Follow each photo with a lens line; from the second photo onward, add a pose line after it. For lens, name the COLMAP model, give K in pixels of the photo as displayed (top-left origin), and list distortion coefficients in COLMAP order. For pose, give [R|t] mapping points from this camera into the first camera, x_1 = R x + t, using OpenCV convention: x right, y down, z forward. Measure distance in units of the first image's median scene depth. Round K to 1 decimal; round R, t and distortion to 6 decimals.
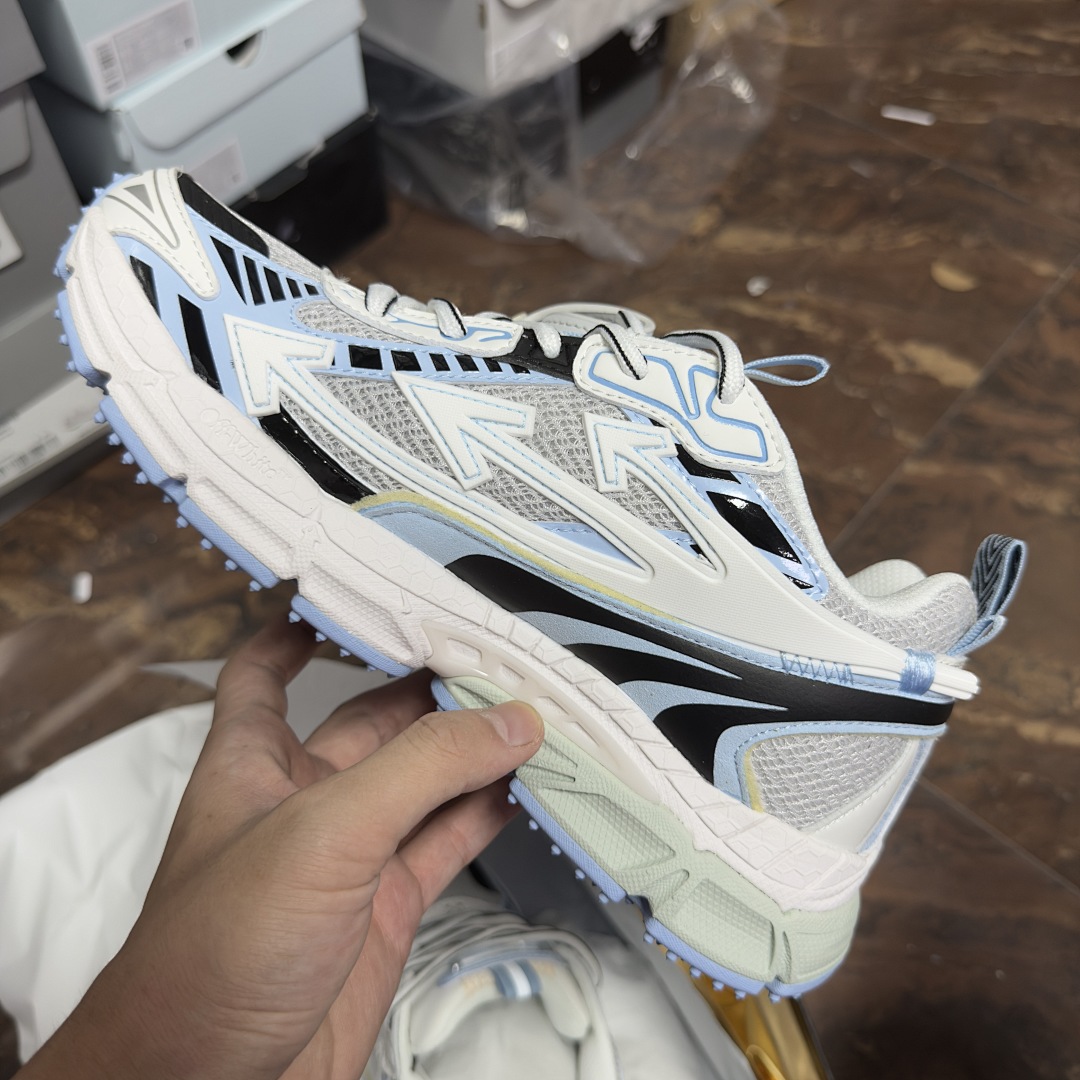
lens RADIAL K [[1046.4, 0, 538.5], [0, 1046.4, 549.7], [0, 0, 1]] dist [-0.050719, 0.000000]
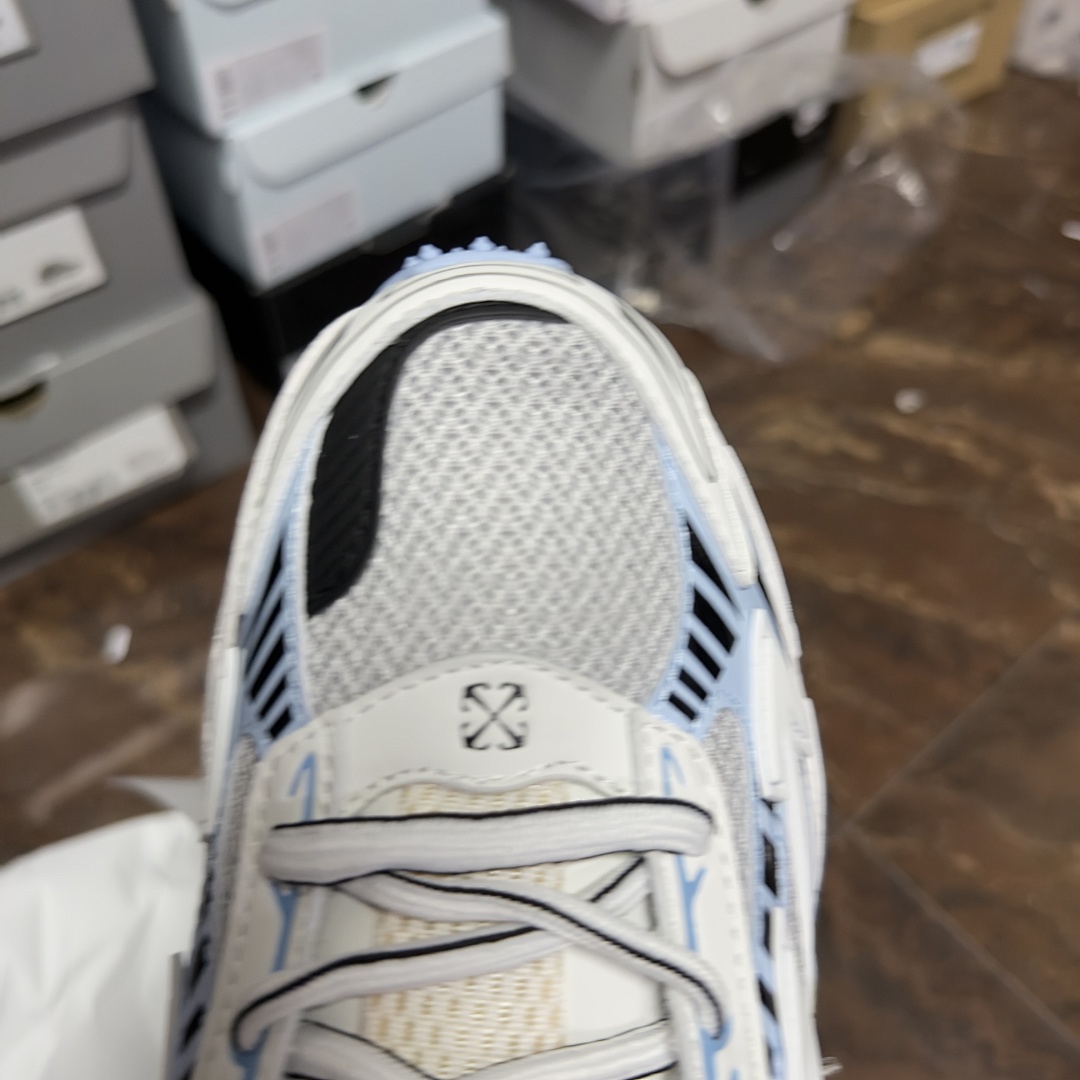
lens RADIAL K [[1046.4, 0, 542.0], [0, 1046.4, 552.5], [0, 0, 1]] dist [-0.050719, 0.000000]
pose [[0.987460, 0.124696, -0.096817, 0.003473], [-0.131521, 0.989005, -0.067618, -0.024804], [0.087321, 0.079504, 0.993003, 0.101178]]
